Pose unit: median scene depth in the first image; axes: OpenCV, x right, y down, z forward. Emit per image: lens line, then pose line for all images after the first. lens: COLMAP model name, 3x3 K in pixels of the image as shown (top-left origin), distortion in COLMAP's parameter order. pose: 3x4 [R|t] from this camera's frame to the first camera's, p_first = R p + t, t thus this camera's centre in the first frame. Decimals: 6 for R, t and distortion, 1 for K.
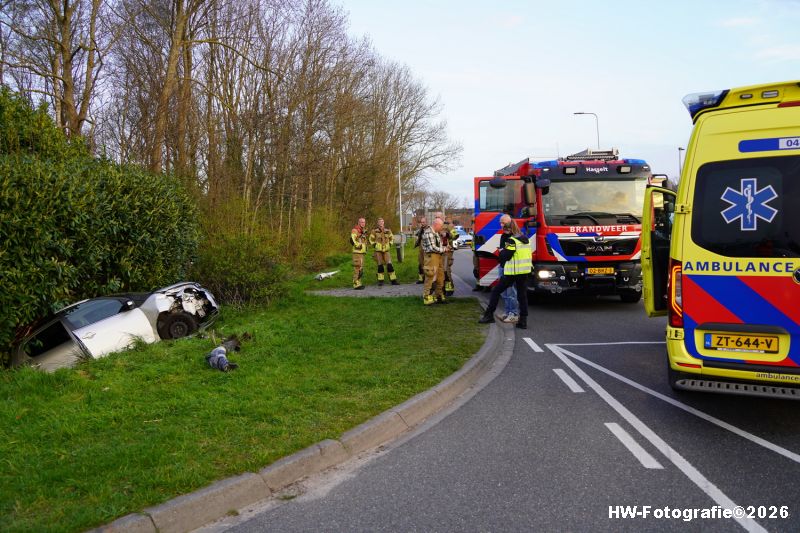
lens RADIAL K [[658.9, 0, 400.0], [0, 658.9, 266.5], [0, 0, 1]] dist [-0.069326, 0.080817]
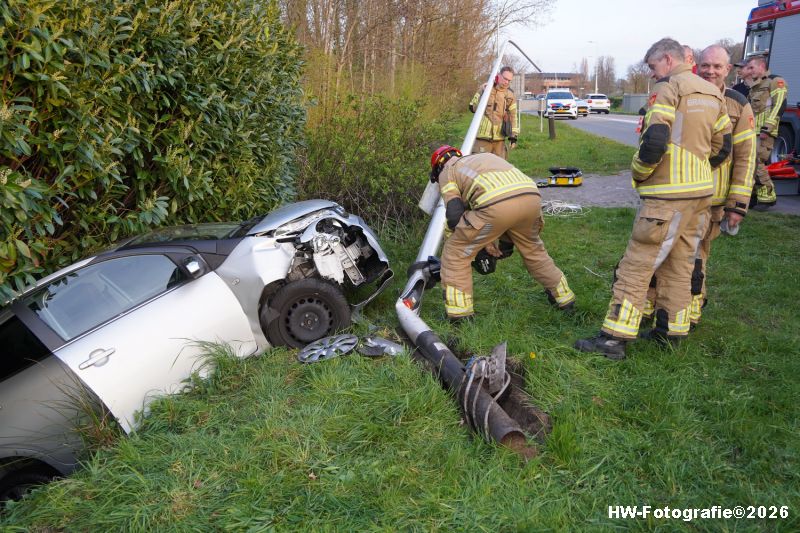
lens RADIAL K [[658.9, 0, 400.0], [0, 658.9, 266.5], [0, 0, 1]] dist [-0.069326, 0.080817]
pose [[0.996374, 0.009454, -0.084554, -0.235375], [0.007211, 0.980850, 0.194633, -0.020066], [0.084775, -0.194537, 0.977225, 0.574123]]
